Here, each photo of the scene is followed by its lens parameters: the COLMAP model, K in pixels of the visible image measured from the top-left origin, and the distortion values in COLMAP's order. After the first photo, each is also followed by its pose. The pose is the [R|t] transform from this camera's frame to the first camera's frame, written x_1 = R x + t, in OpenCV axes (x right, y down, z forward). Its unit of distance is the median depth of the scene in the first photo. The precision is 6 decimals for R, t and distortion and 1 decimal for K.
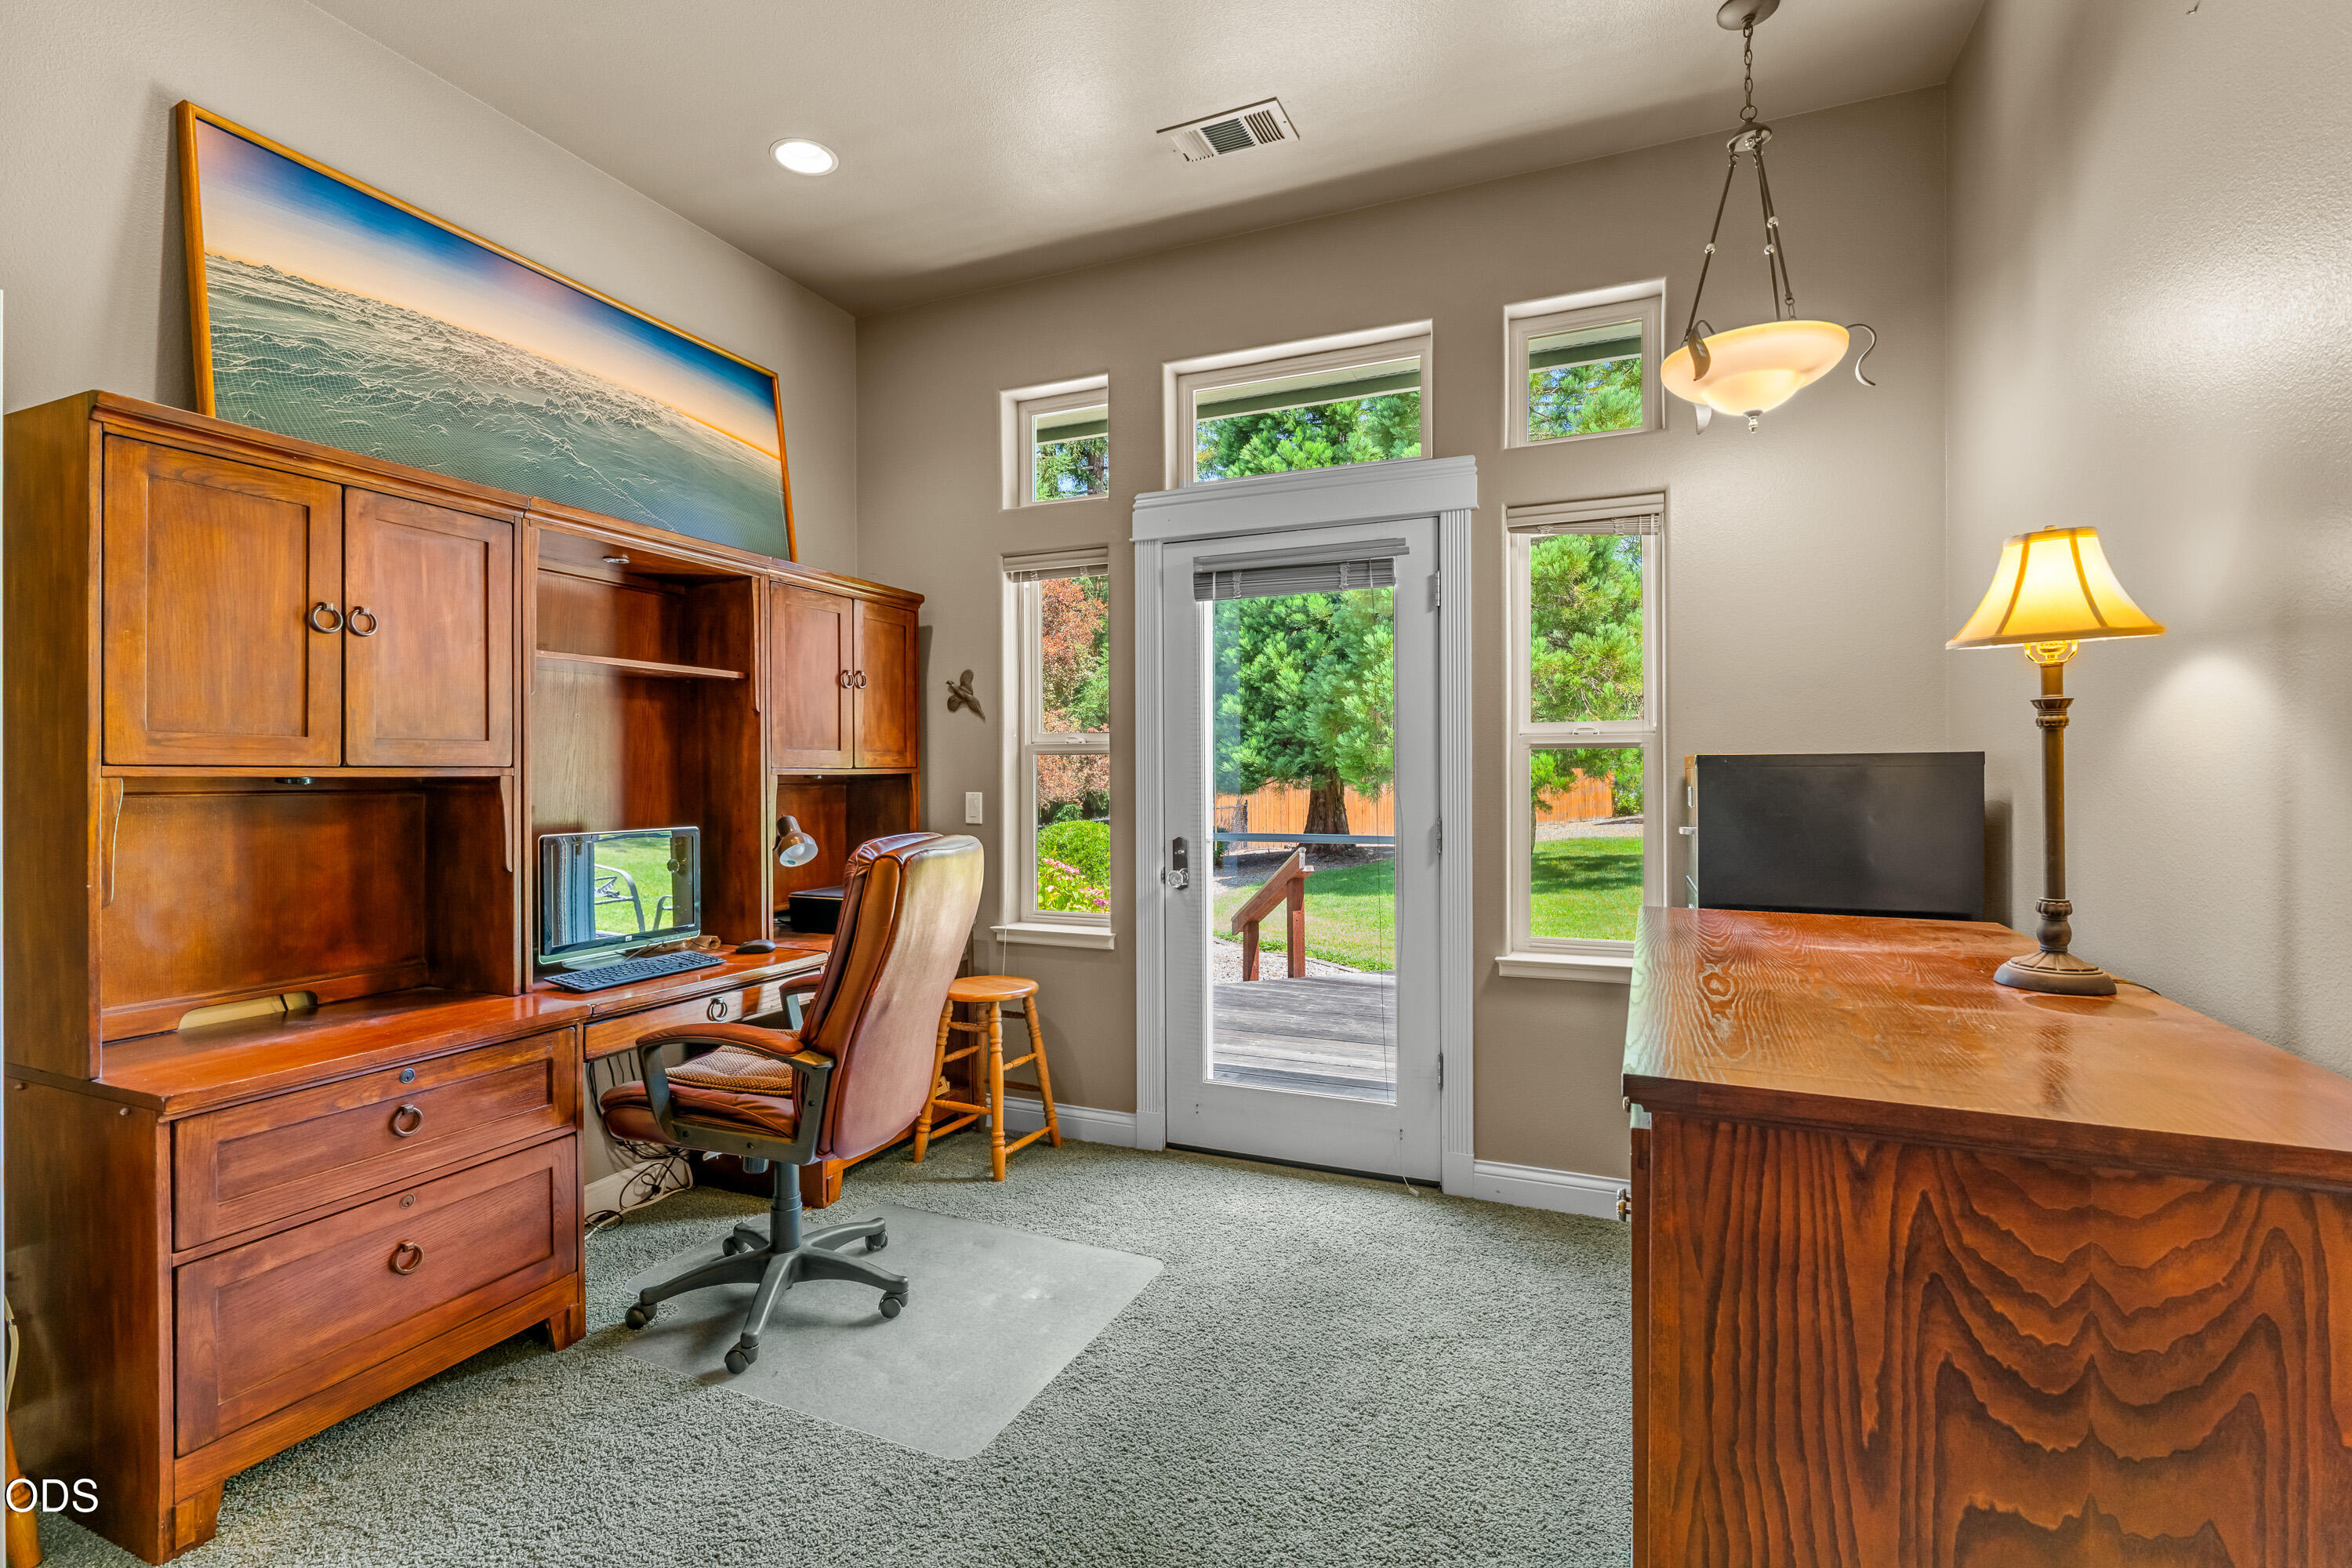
lens RADIAL K [[1067.8, 0, 1180.2], [0, 1067.8, 776.4], [0, 0, 1]] dist [-0.001998, -0.000422]
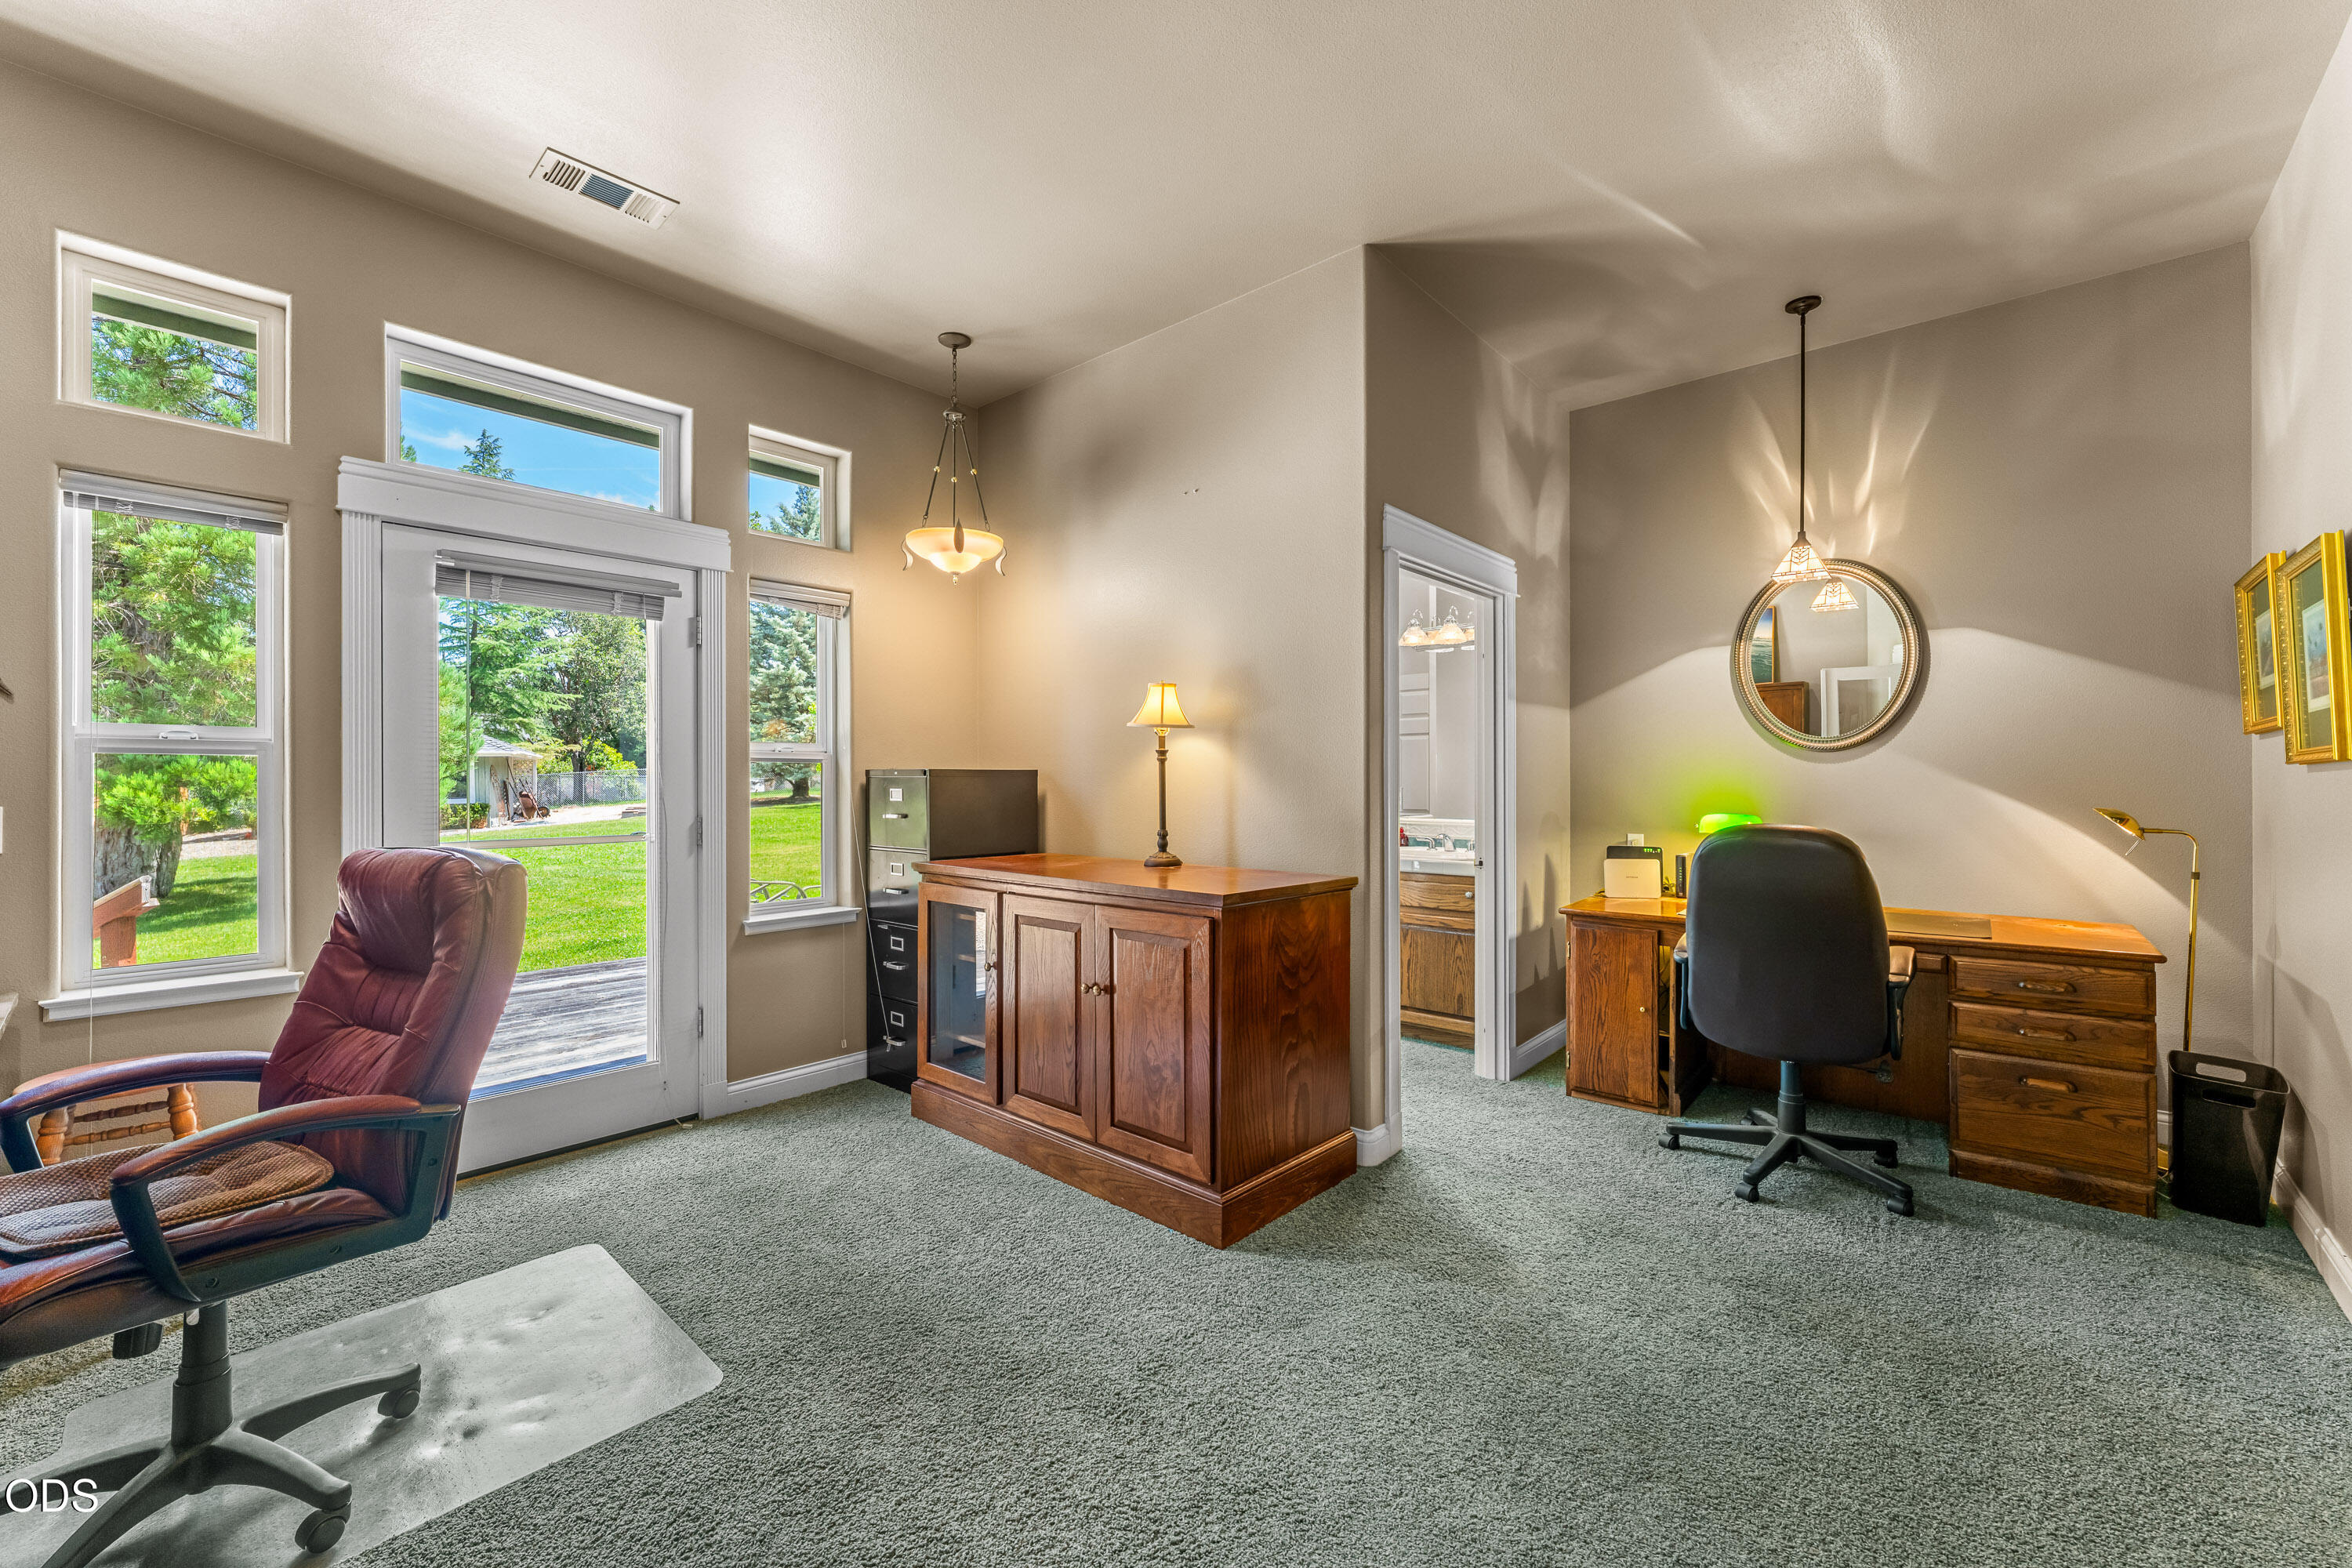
lens RADIAL K [[937.3, 0, 1179.6], [0, 937.3, 781.4], [0, 0, 1]] dist [0.000165, 0.000440]
pose [[0.313095, 0.002152, 0.949719, -0.611853], [0.003459, 0.999988, -0.003407, 0.004593], [-0.949716, 0.004352, 0.313084, 0.136562]]
